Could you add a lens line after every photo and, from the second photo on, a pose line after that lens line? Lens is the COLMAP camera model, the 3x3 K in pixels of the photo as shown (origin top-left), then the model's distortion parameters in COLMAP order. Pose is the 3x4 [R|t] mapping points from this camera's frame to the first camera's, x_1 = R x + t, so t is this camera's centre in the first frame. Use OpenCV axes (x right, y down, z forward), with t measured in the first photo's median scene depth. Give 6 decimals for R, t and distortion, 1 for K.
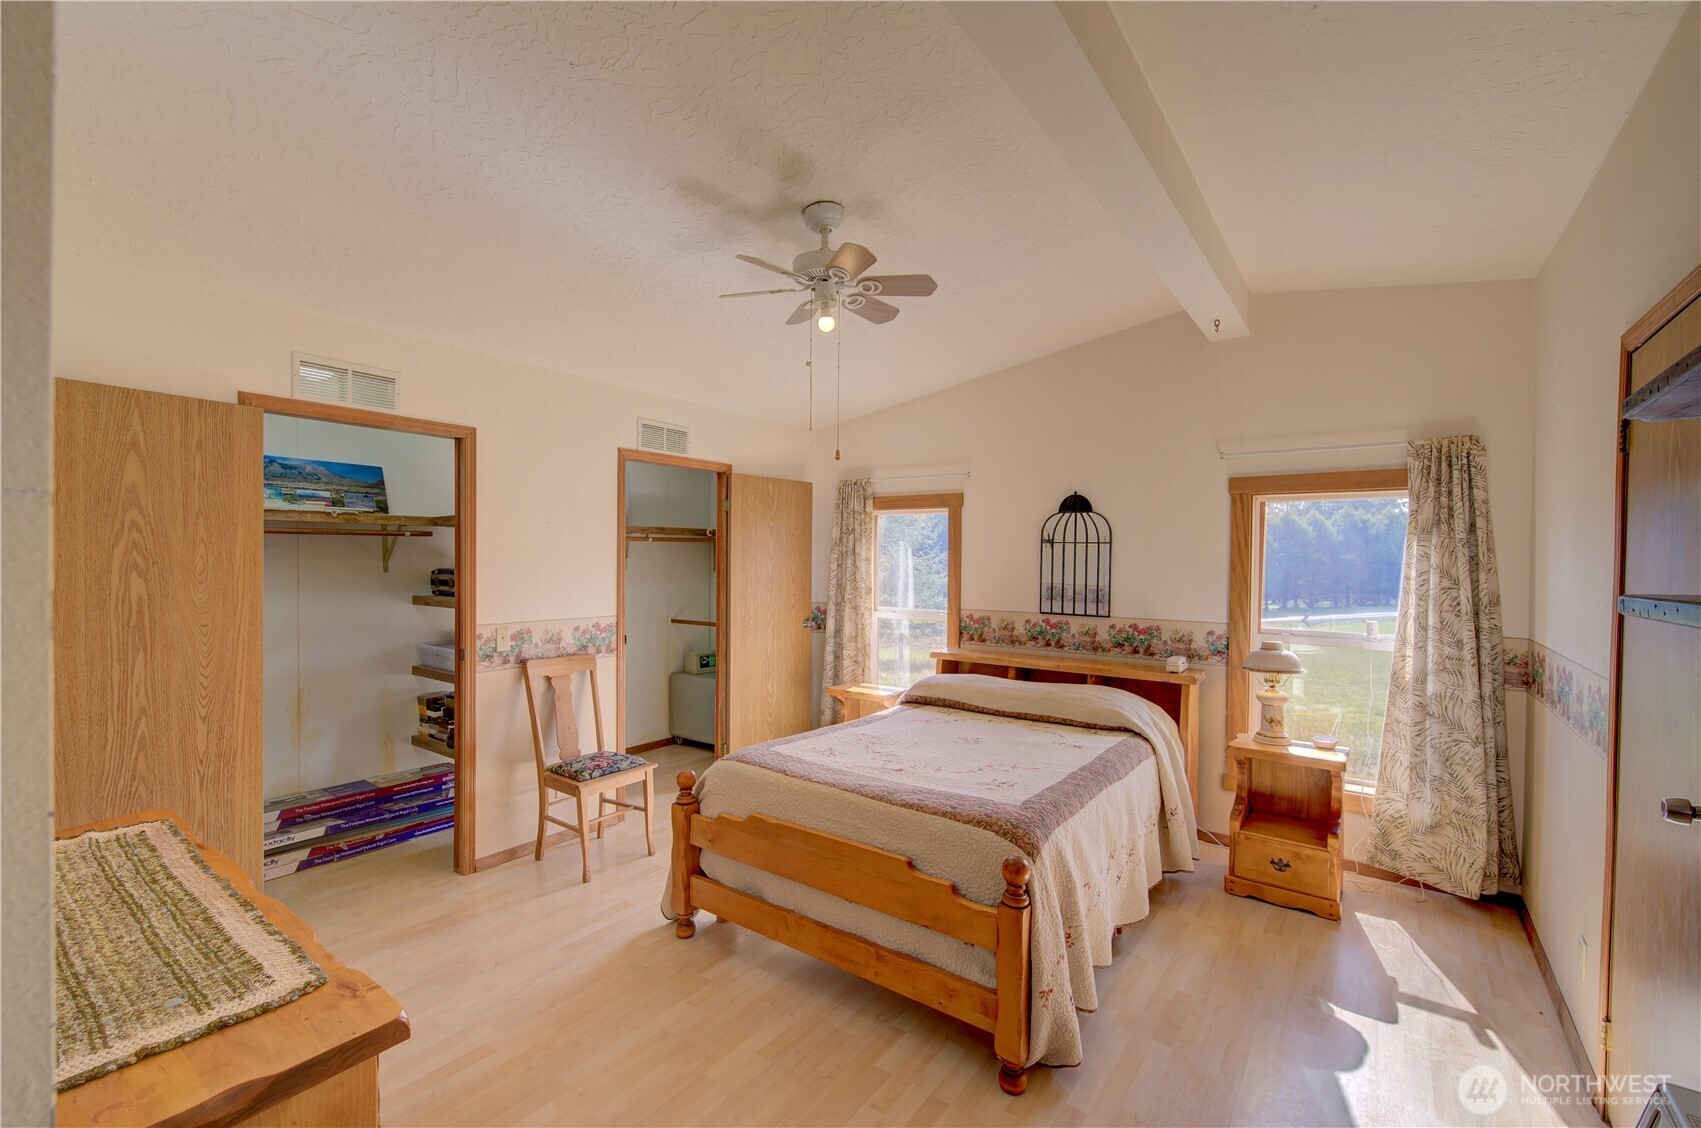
lens RADIAL K [[723.3, 0, 855.4], [0, 723.3, 559.4], [0, 0, 1]] dist [0.000816, -0.001582]
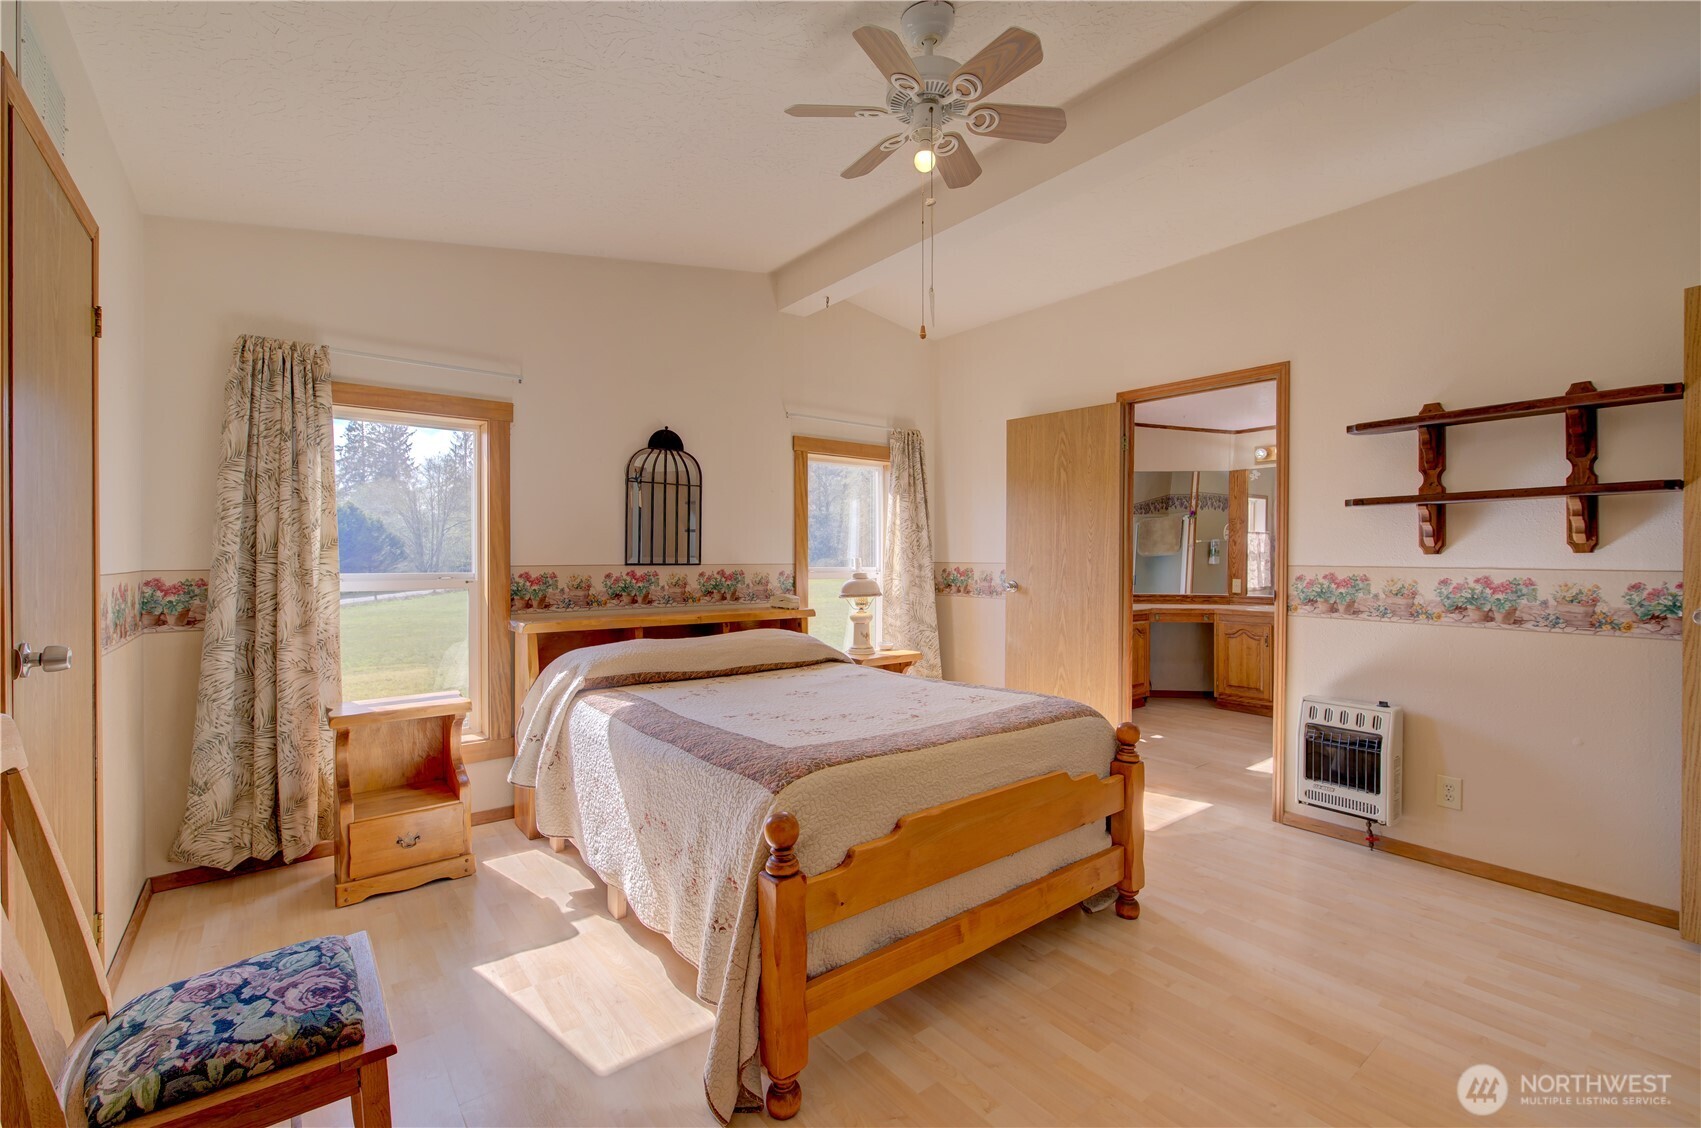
lens RADIAL K [[723.3, 0, 850.1], [0, 723.3, 572.3], [0, 0, 1]] dist [0.000816, -0.001582]
pose [[0.282275, -0.035151, 0.958689, -0.490104], [-0.002171, 0.999303, 0.037280, 0.051728], [-0.959331, -0.012605, 0.282002, 0.518900]]
